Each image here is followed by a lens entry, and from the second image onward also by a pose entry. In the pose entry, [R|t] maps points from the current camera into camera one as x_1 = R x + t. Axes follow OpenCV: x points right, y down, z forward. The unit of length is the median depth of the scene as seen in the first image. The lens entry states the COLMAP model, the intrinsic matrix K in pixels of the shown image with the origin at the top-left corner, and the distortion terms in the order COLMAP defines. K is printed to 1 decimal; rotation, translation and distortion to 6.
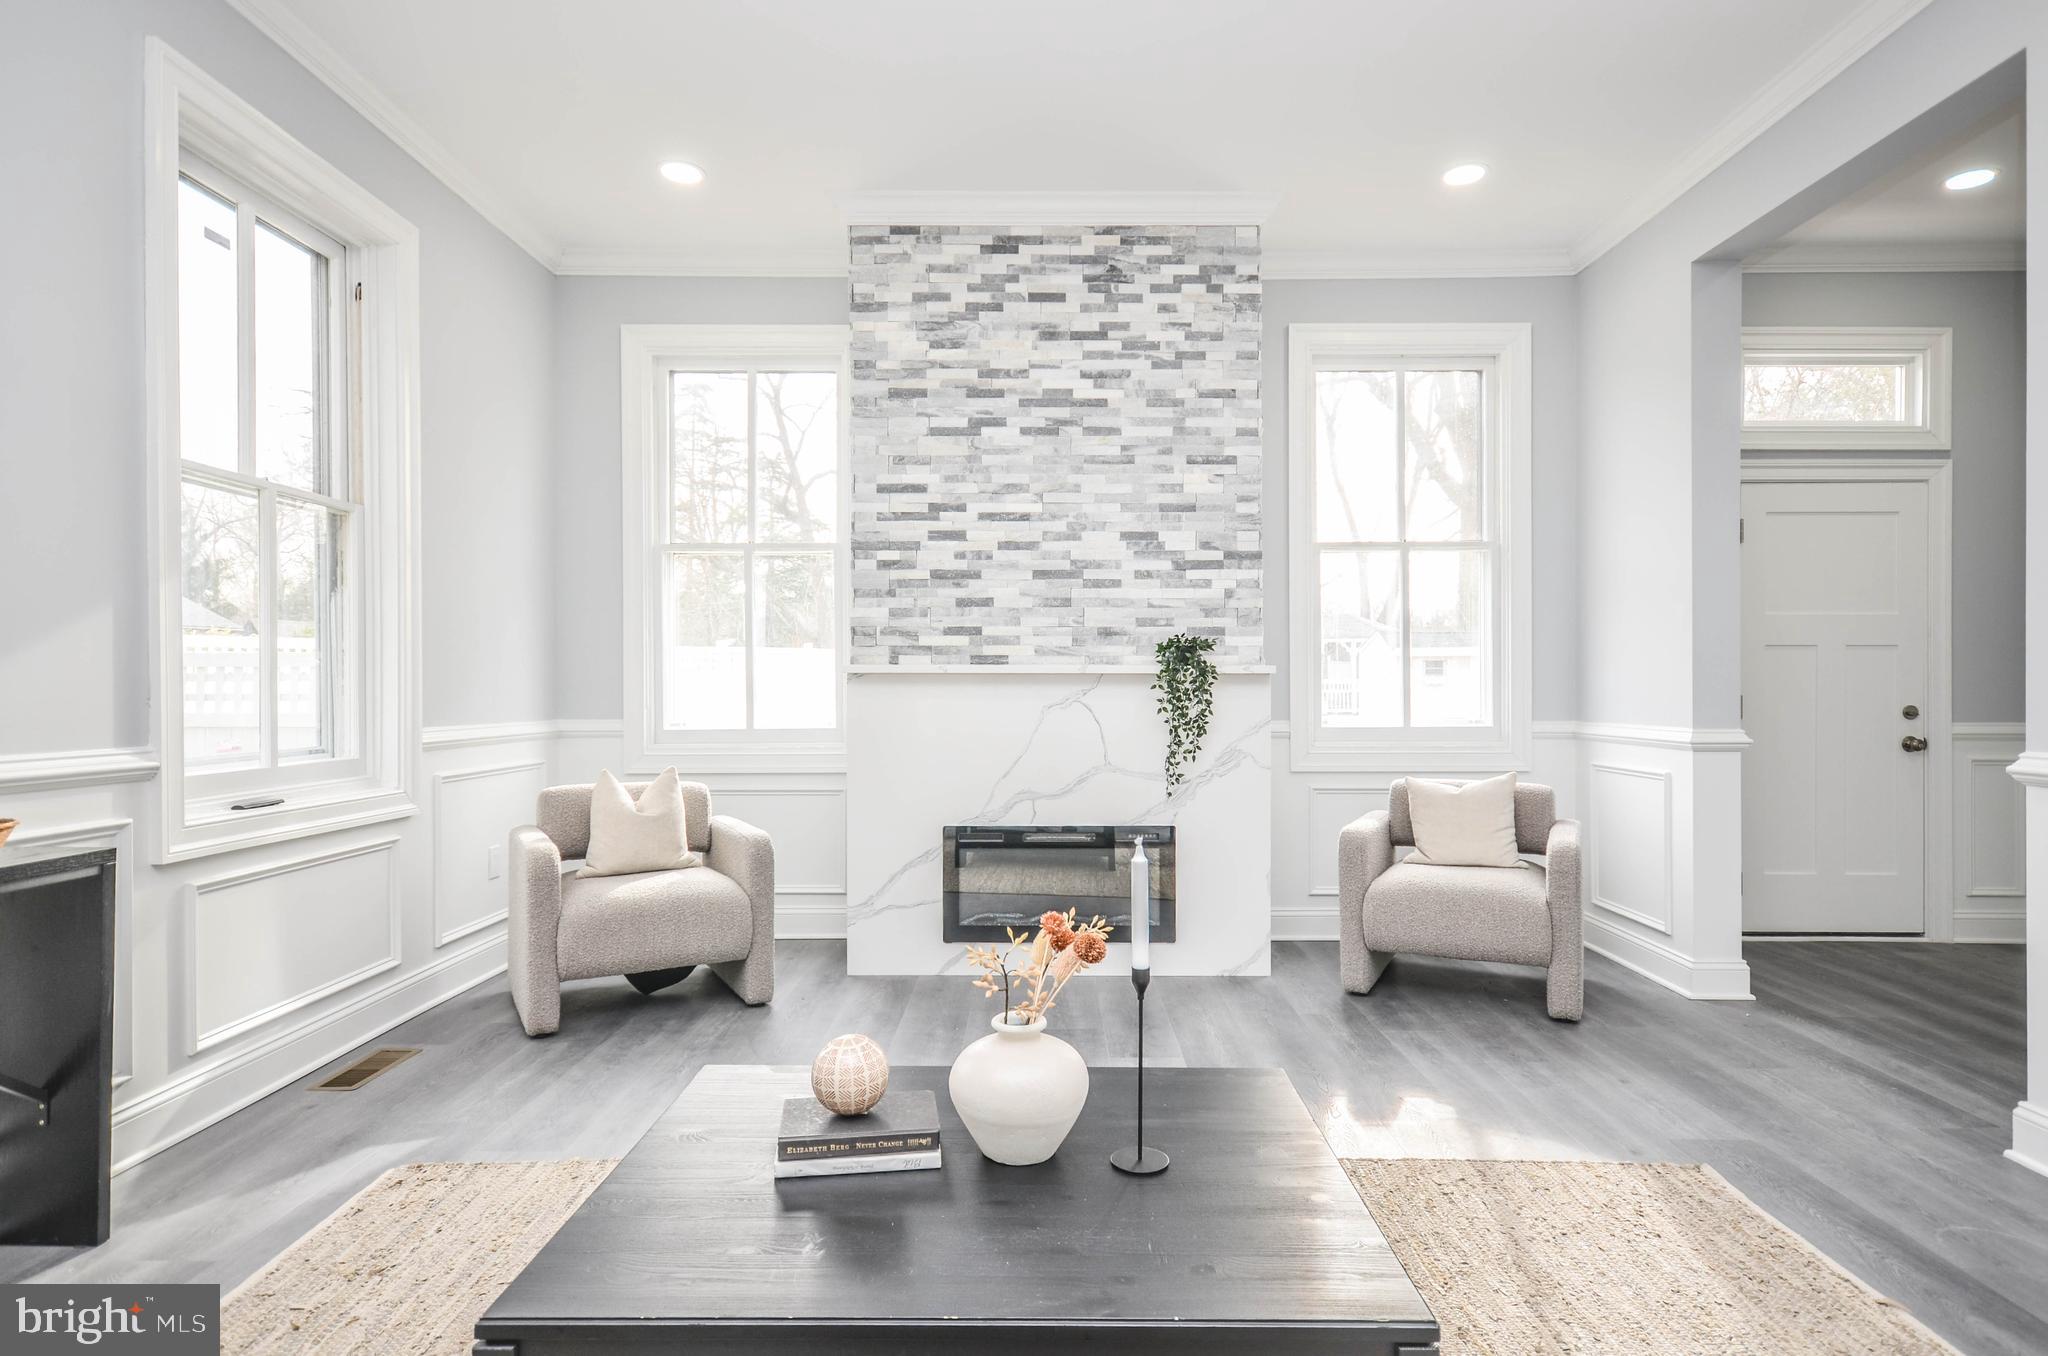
lens RADIAL K [[1062.5, 0, 1039.7], [0, 1062.5, 678.9], [0, 0, 1]] dist [0.012337, 0.001485]
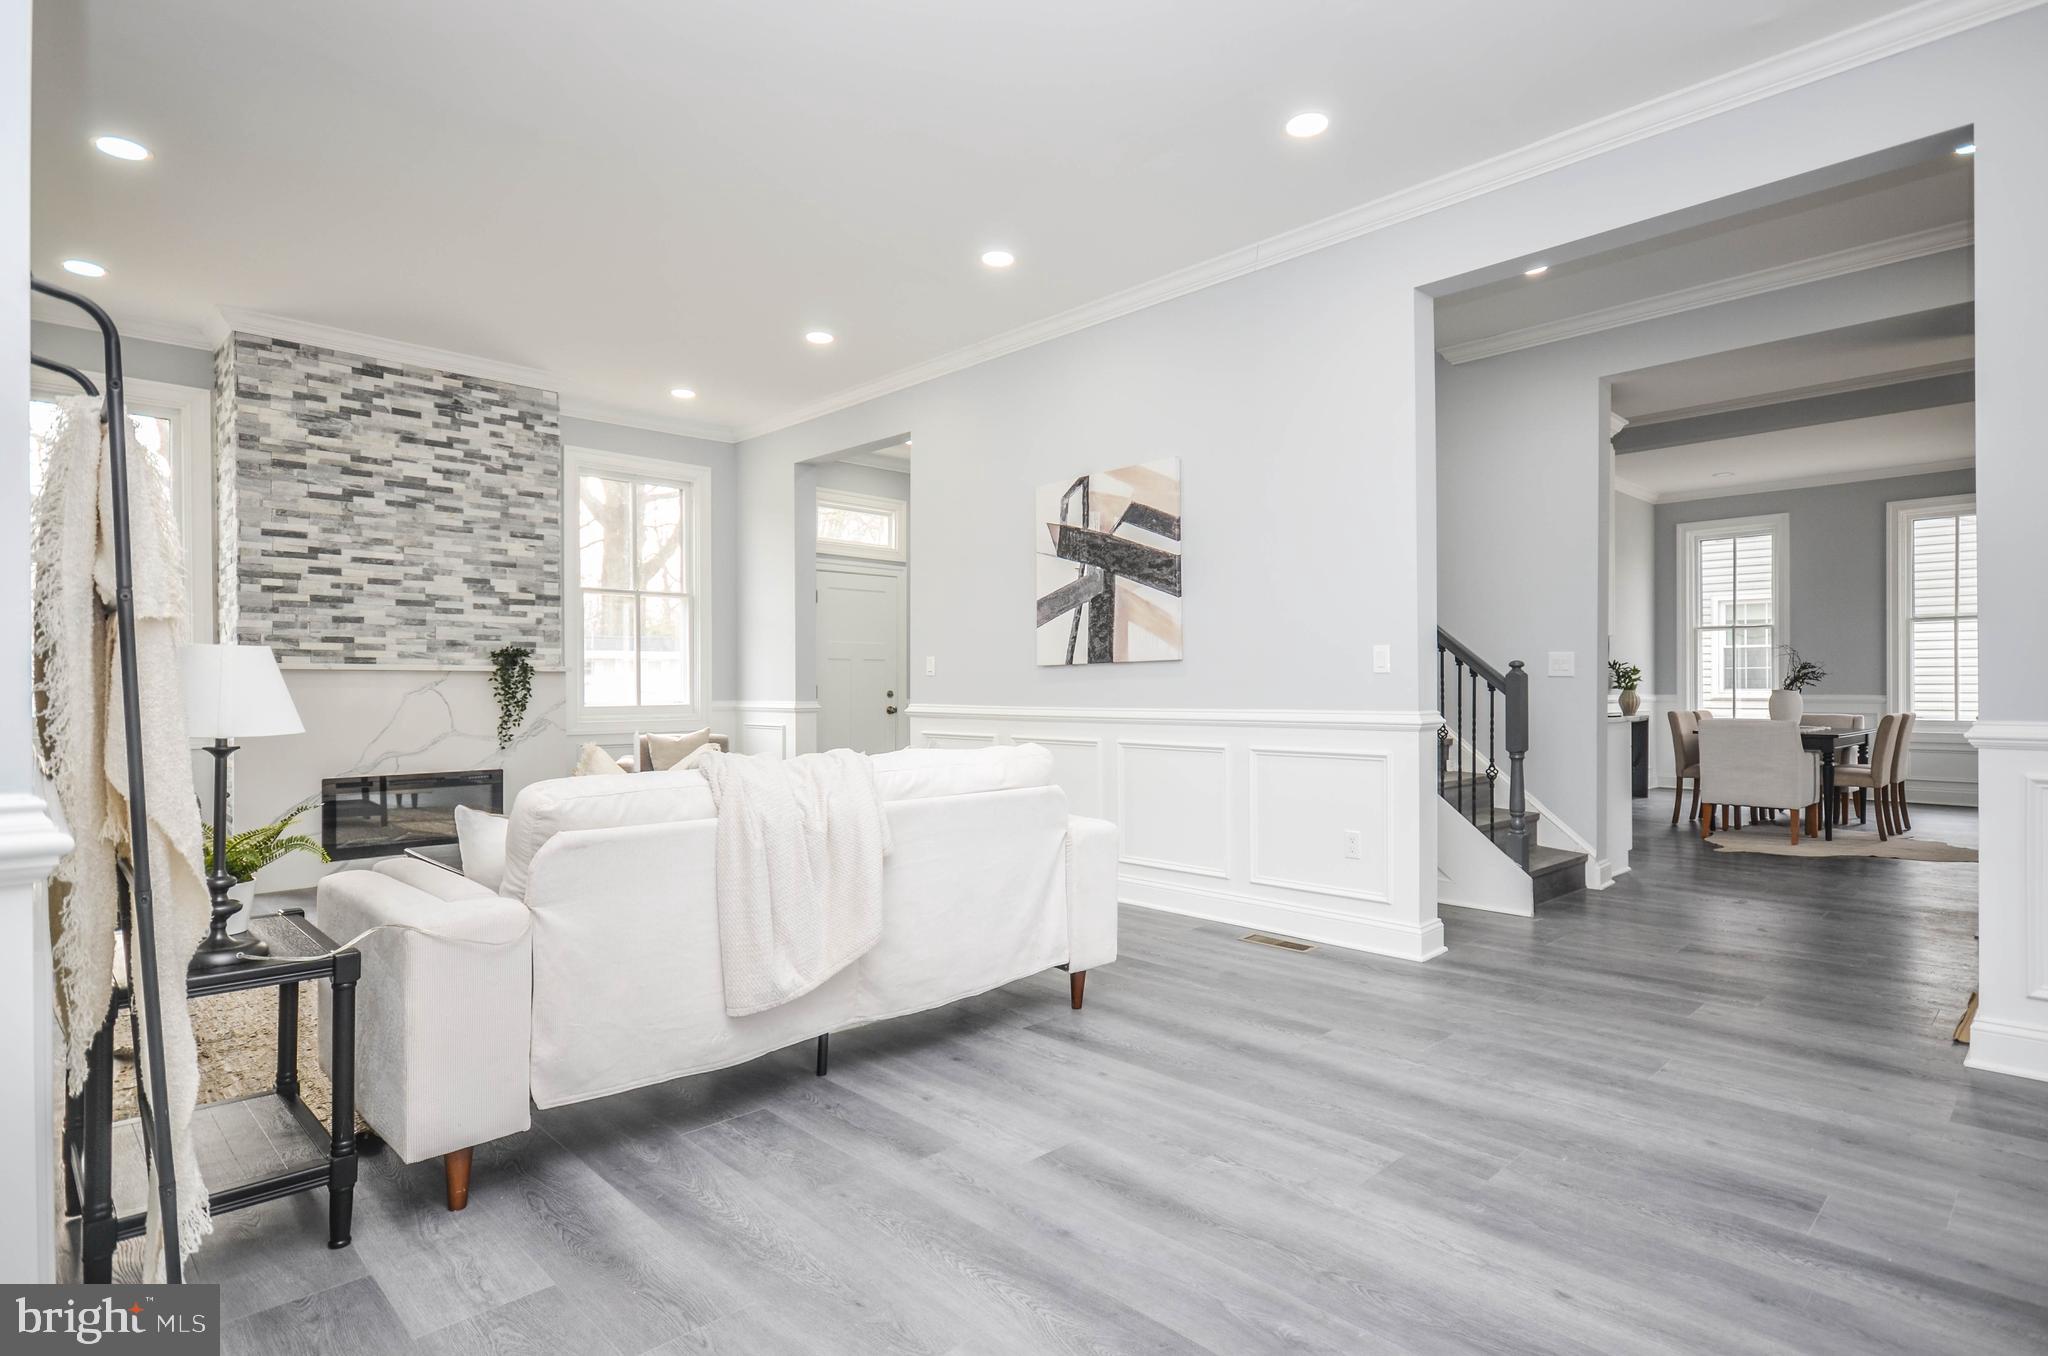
lens RADIAL K [[1062.5, 0, 1061.0], [0, 1062.5, 676.1], [0, 0, 1]] dist [0.012337, 0.001485]
pose [[0.699588, 0.004545, 0.714532, -0.412339], [-0.001497, 0.999987, -0.004895, 0.008324], [-0.714545, 0.002355, 0.699586, -0.669065]]
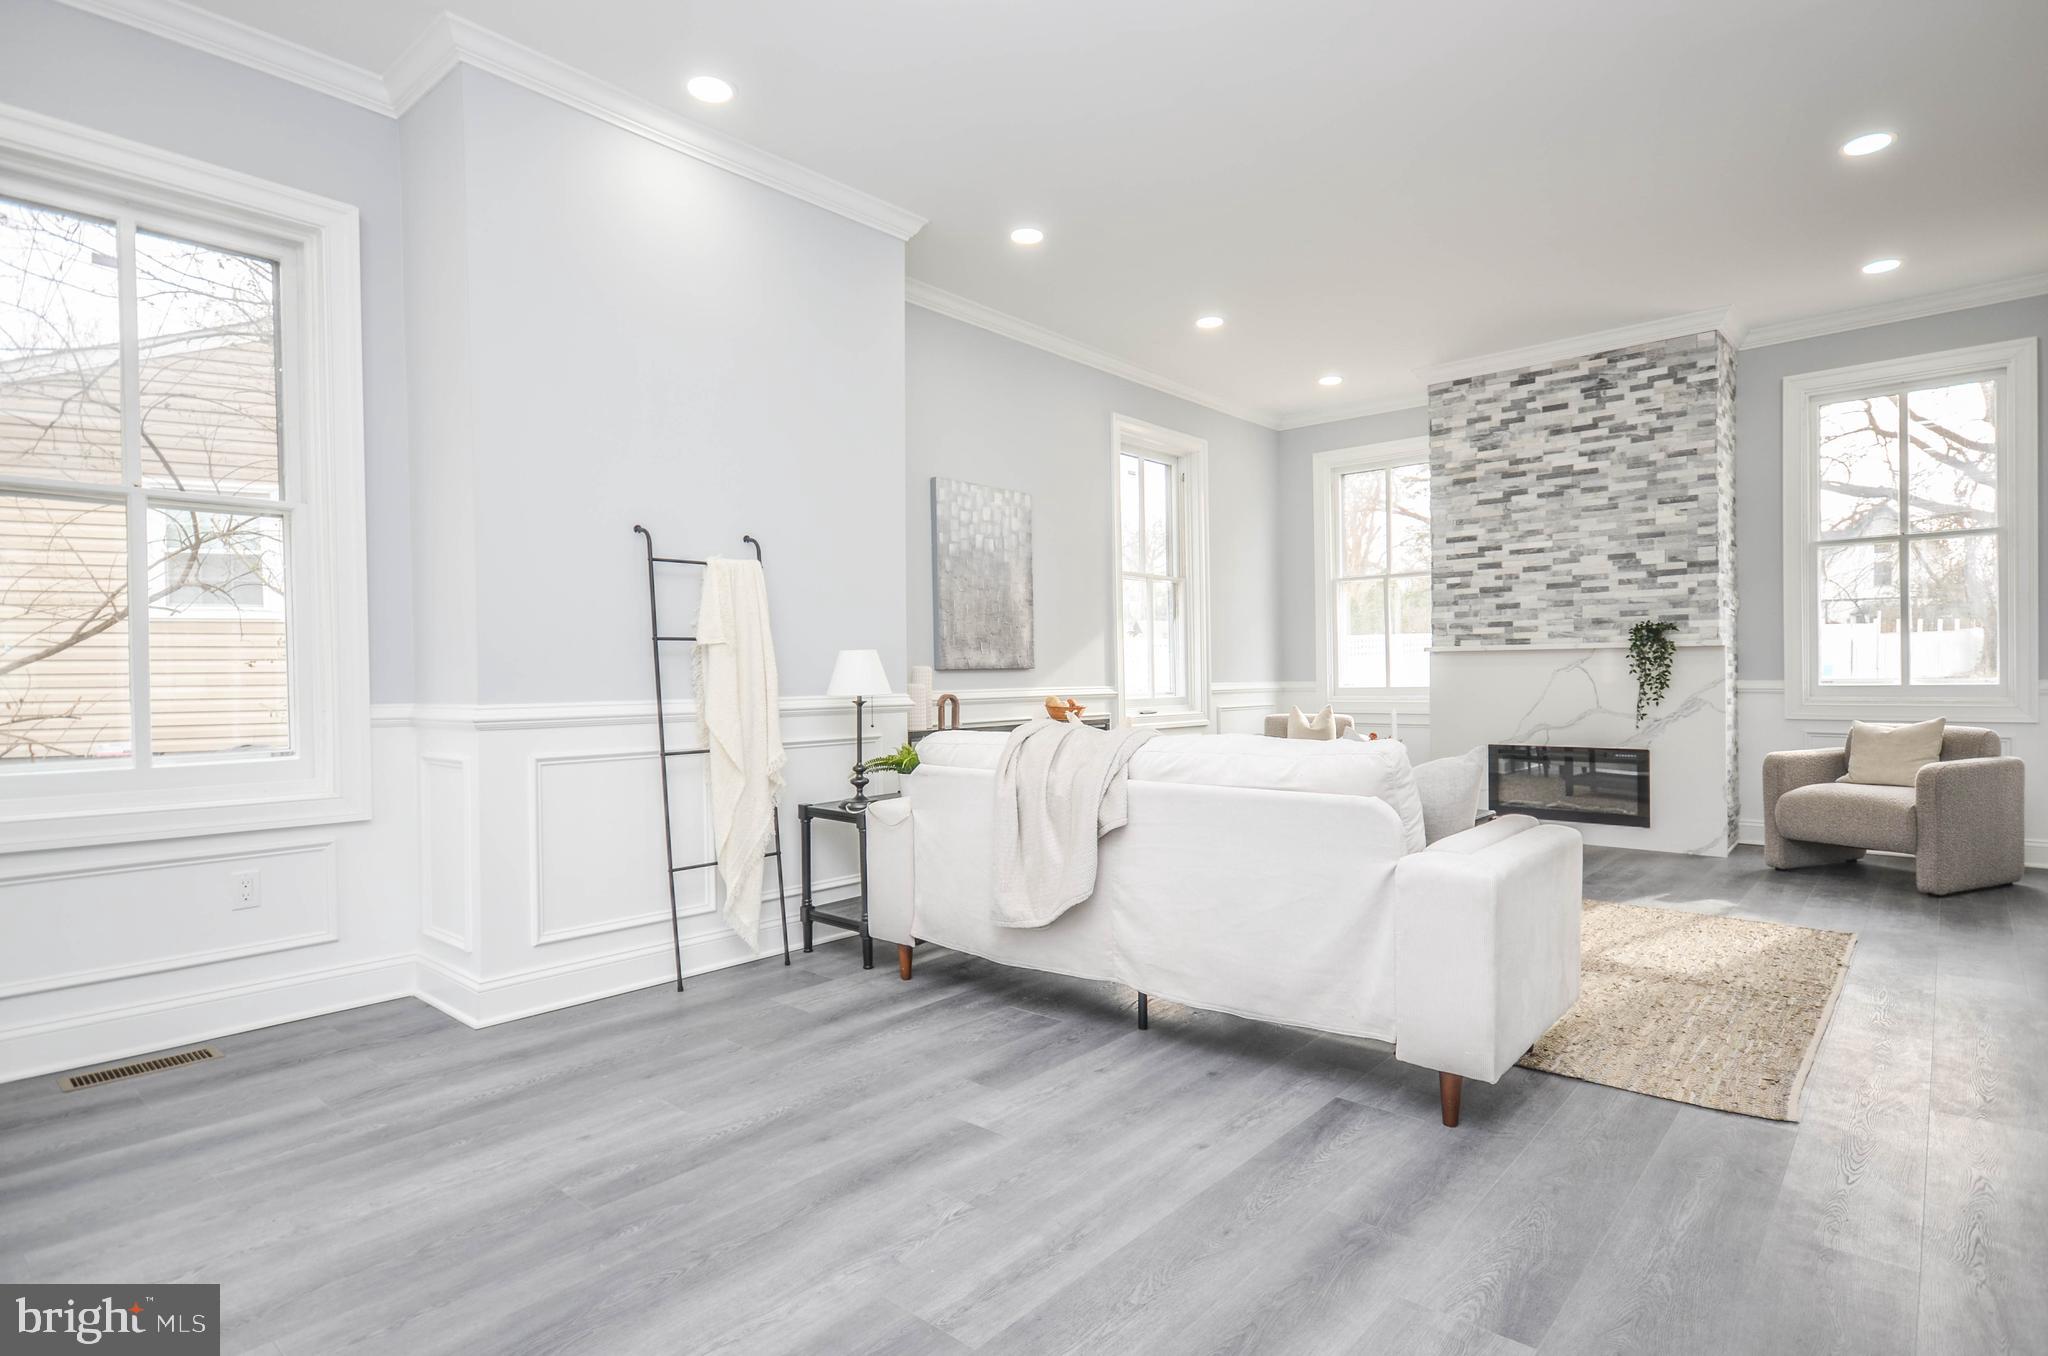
lens RADIAL K [[1062.5, 0, 1038.8], [0, 1062.5, 674.5], [0, 0, 1]] dist [0.012337, 0.001485]
pose [[0.750167, -0.008443, -0.661194, 0.469737], [0.015574, 0.999867, 0.004902, 0.012354], [0.661065, -0.013975, 0.750199, -0.675828]]
